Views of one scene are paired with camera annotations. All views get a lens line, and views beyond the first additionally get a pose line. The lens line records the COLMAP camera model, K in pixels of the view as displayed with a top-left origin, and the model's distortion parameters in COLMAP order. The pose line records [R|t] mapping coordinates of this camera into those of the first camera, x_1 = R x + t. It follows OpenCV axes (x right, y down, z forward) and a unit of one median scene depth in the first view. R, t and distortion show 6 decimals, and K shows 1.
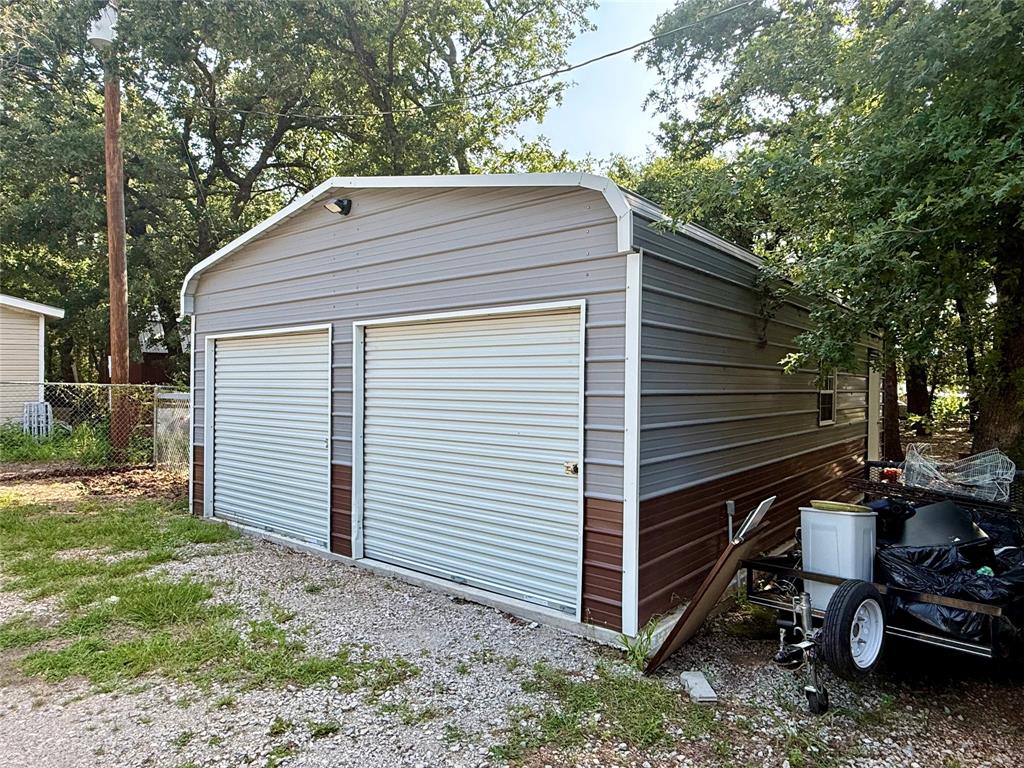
lens RADIAL K [[641.4, 0, 512.0], [0, 641.4, 384.0], [0, 0, 1]] dist [-0.000787, 0.000439]
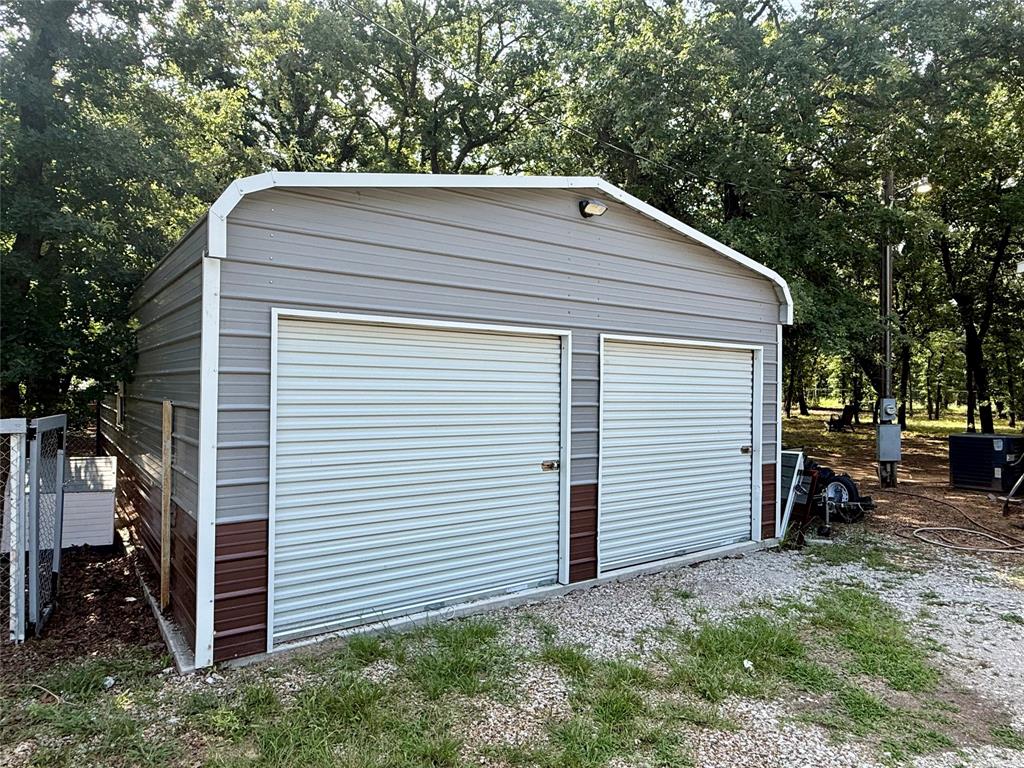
lens RADIAL K [[641.4, 0, 512.0], [0, 641.4, 384.0], [0, 0, 1]] dist [-0.000787, 0.000439]
pose [[0.257996, 0.004221, 0.966137, -1.321481], [-0.011748, 0.999930, -0.001231, -0.019531], [-0.966075, -0.011033, 0.258028, 0.952490]]
